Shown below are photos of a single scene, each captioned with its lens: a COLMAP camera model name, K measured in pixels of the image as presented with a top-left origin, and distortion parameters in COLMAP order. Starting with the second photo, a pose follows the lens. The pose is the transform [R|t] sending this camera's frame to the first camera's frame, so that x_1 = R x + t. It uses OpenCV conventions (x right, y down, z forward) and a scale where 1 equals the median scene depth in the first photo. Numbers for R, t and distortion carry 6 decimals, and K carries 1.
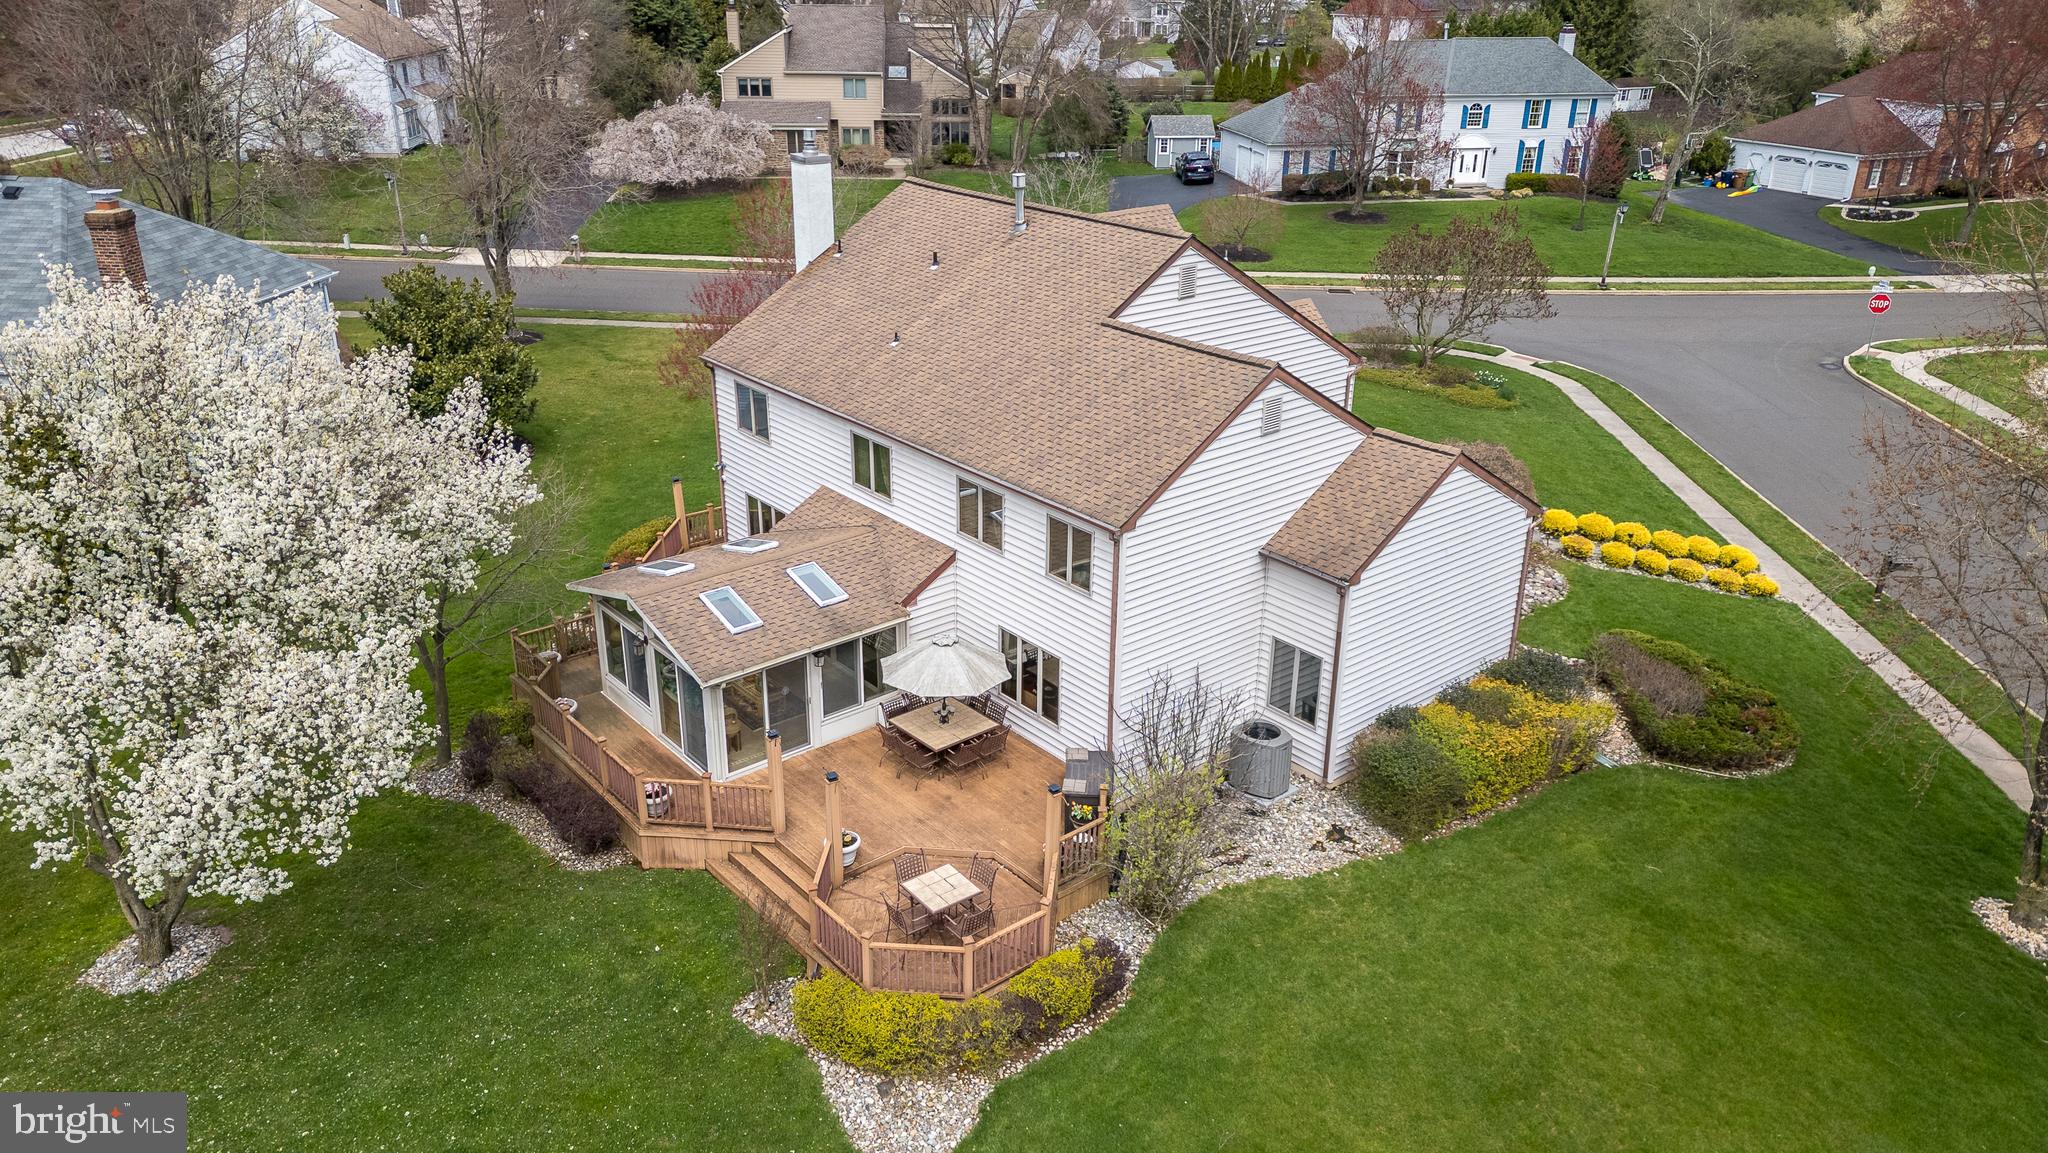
lens RADIAL K [[1420.9, 0, 1024.0], [0, 1420.9, 576.5], [0, 0, 1]] dist [0.083943, -0.083090]
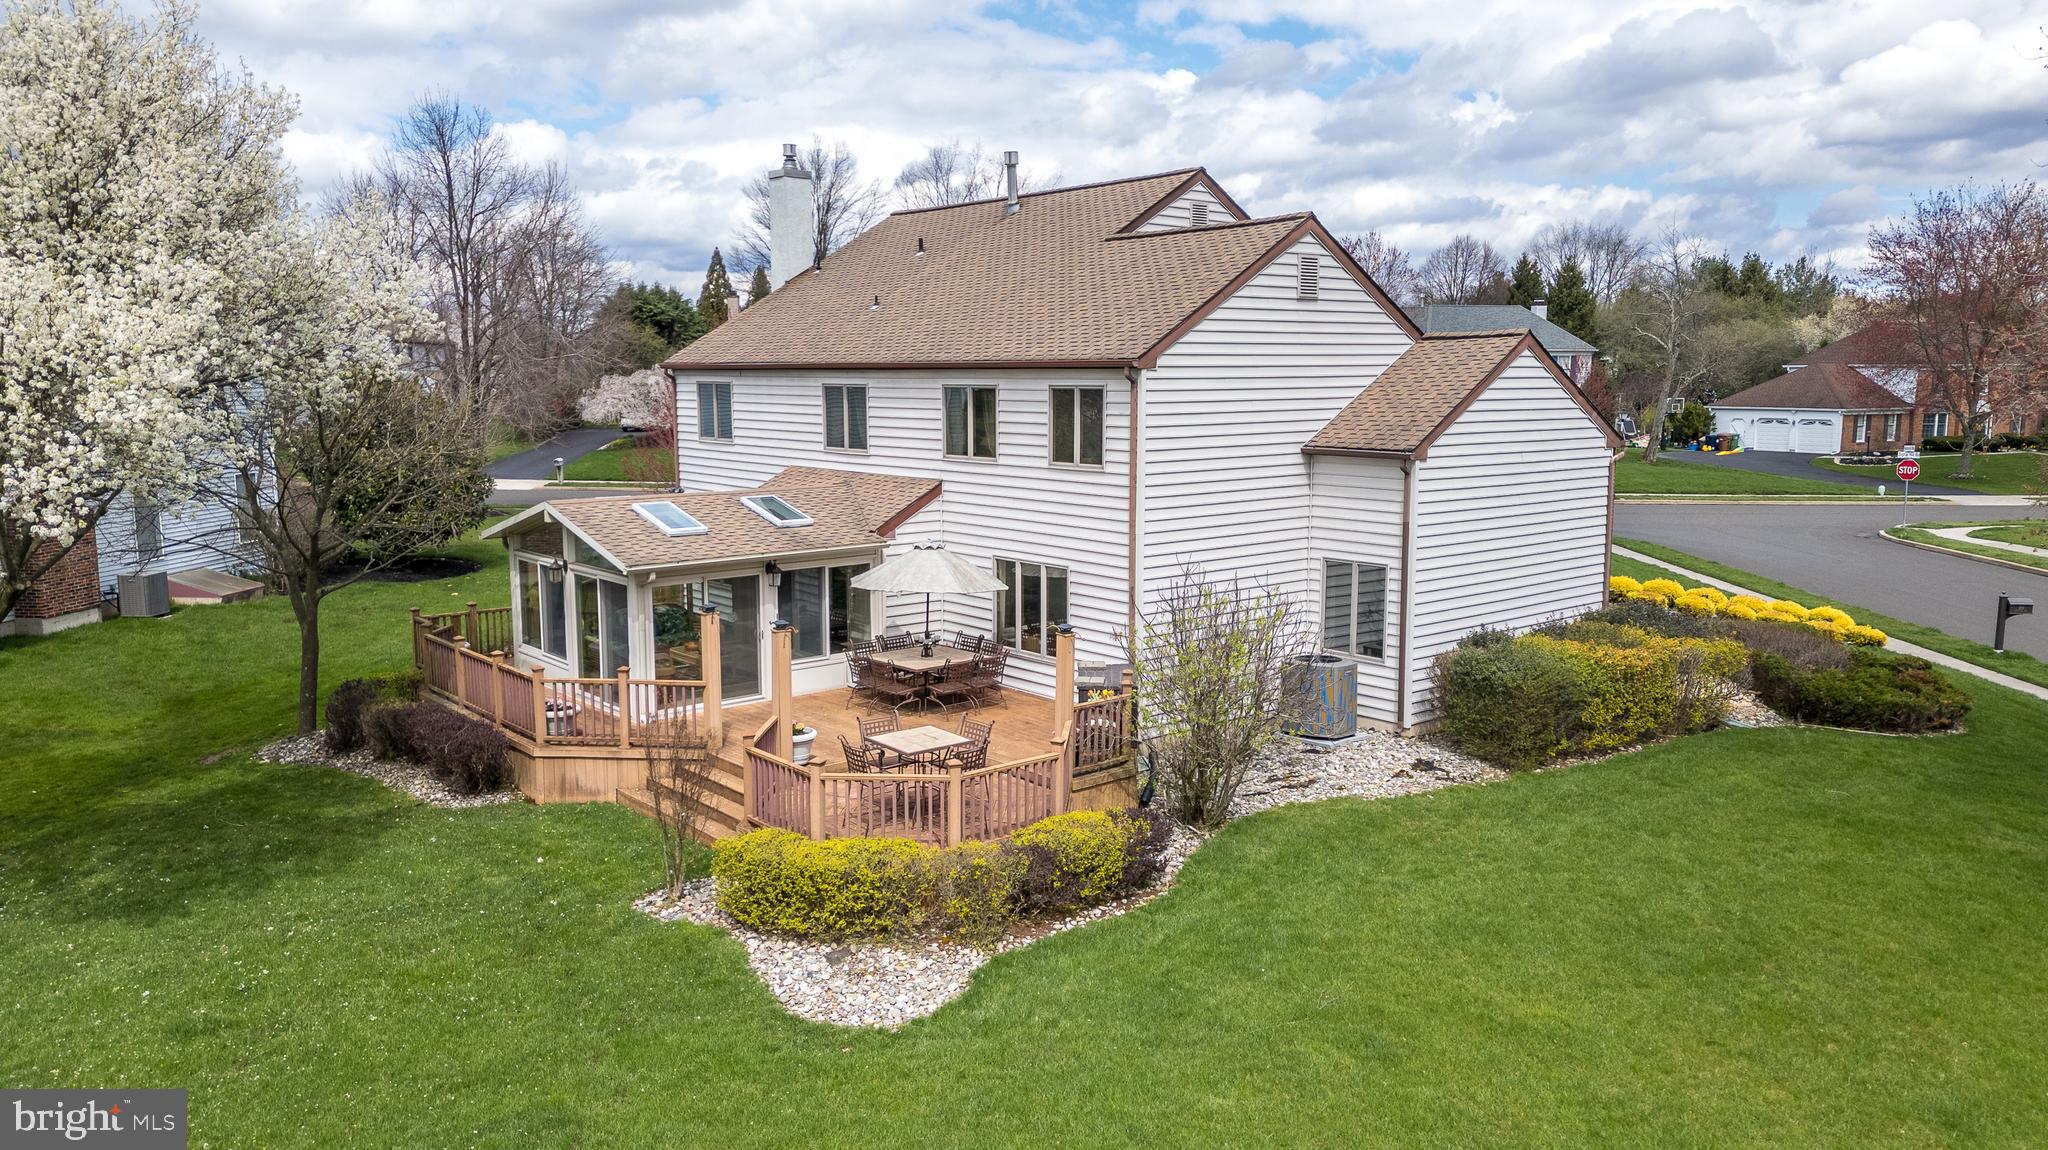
lens RADIAL K [[1420.9, 0, 1024.0], [0, 1420.9, 575.0], [0, 0, 1]] dist [0.083943, -0.083090]
pose [[0.999908, -0.012316, 0.005696, -0.004651], [0.013372, 0.965644, -0.259525, 0.271247], [-0.002304, 0.259577, 0.965720, 0.204323]]
